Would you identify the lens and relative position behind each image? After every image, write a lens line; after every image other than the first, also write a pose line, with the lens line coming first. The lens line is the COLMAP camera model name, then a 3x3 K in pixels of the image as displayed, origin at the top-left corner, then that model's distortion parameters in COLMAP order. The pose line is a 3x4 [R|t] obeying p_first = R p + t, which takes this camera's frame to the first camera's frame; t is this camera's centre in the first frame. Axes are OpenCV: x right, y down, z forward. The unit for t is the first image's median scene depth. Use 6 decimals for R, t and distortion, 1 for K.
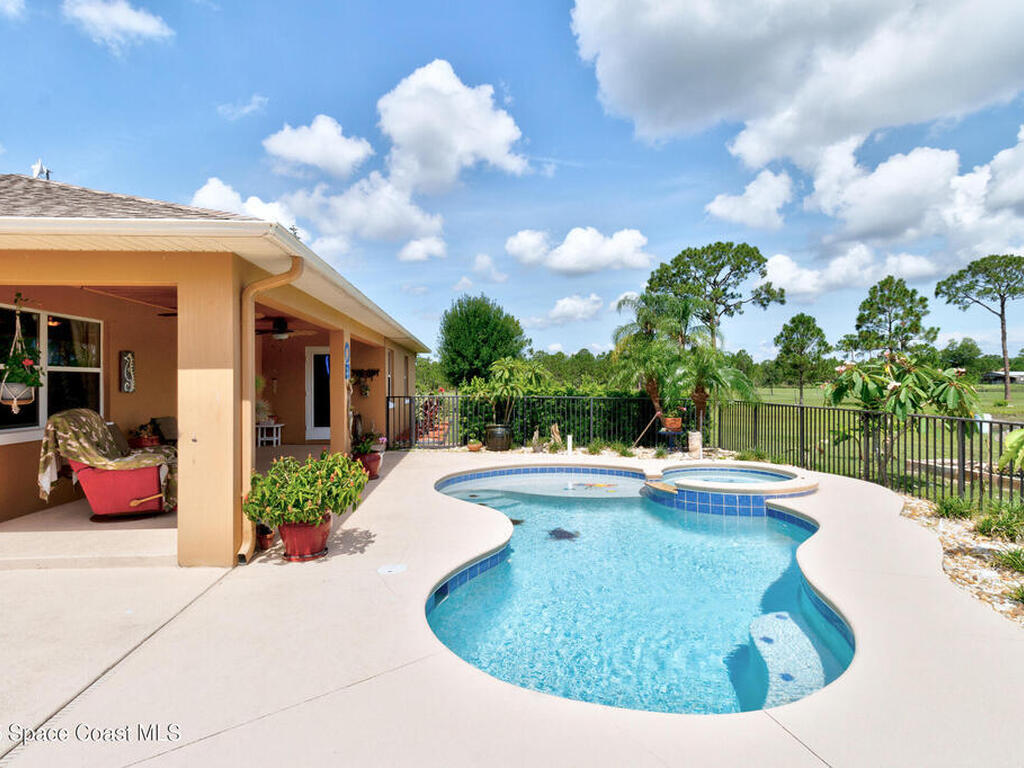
lens RADIAL K [[543.6, 0, 514.1], [0, 543.6, 374.2], [0, 0, 1]] dist [0.000806, 0.001227]
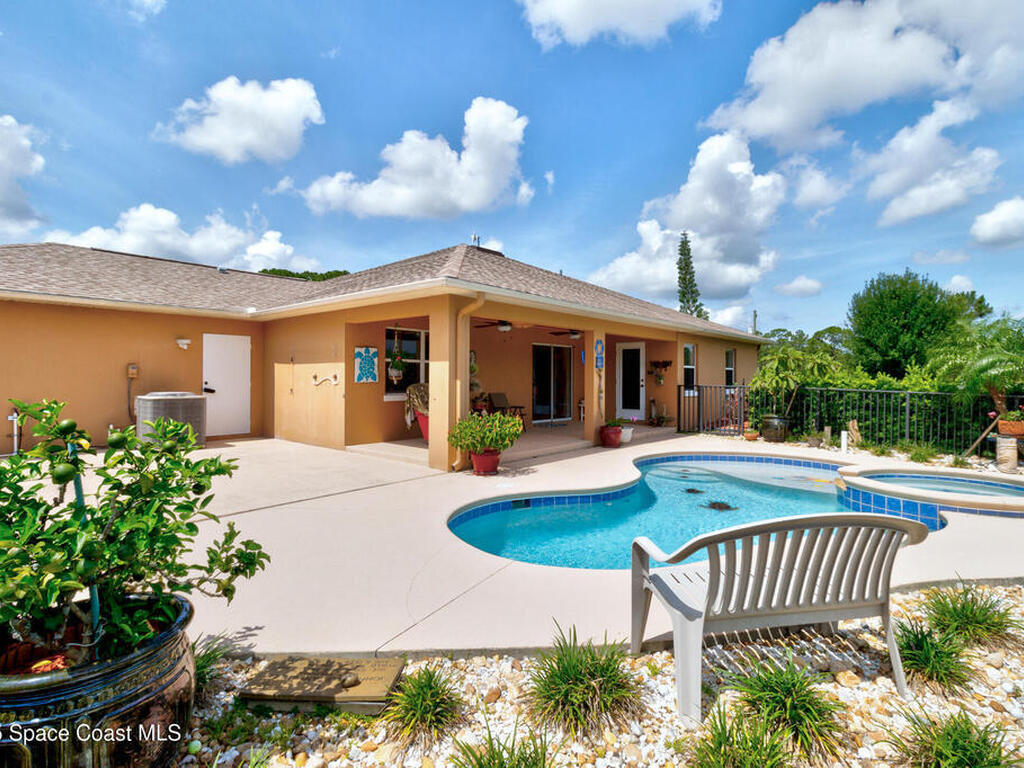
lens RADIAL K [[543.6, 0, 514.1], [0, 543.6, 374.2], [0, 0, 1]] dist [0.000806, 0.001227]
pose [[0.700027, 0.008313, -0.714068, 0.349208], [-0.000180, 0.999934, 0.011465, 0.005767], [0.714117, -0.007898, 0.699982, -0.034633]]
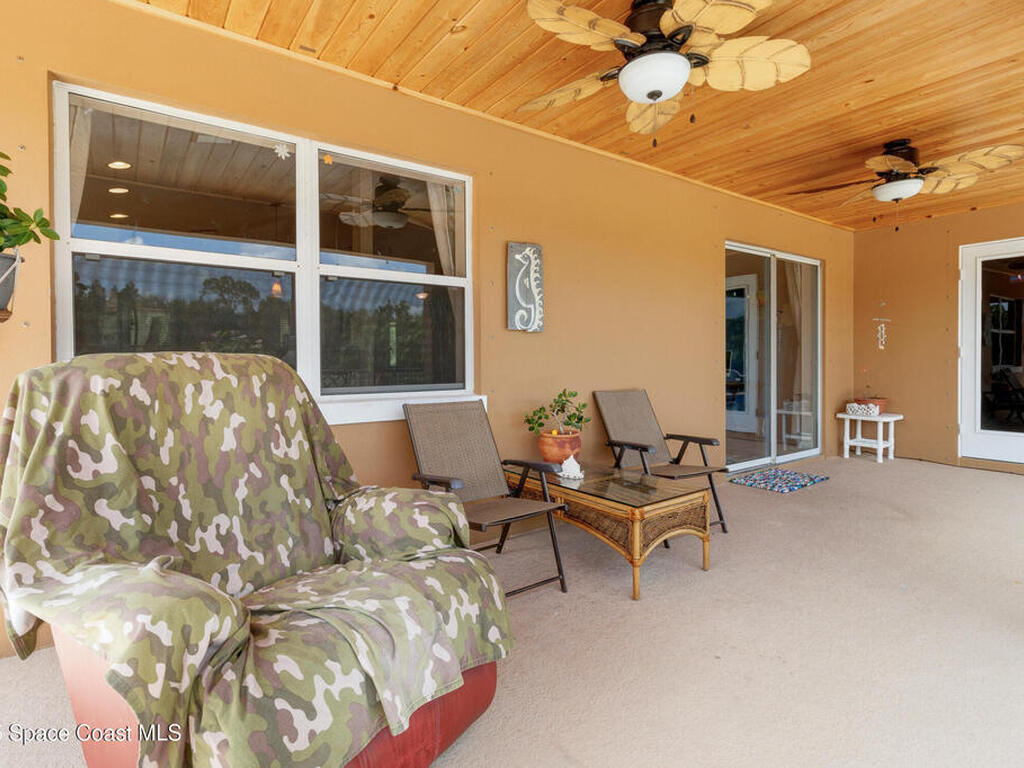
lens RADIAL K [[543.6, 0, 514.1], [0, 543.6, 374.2], [0, 0, 1]] dist [0.000806, 0.001227]
pose [[0.527072, 0.024993, -0.849453, -0.203771], [0.014329, 0.999164, 0.038289, 0.032684], [0.849700, -0.032353, 0.526273, 0.473494]]
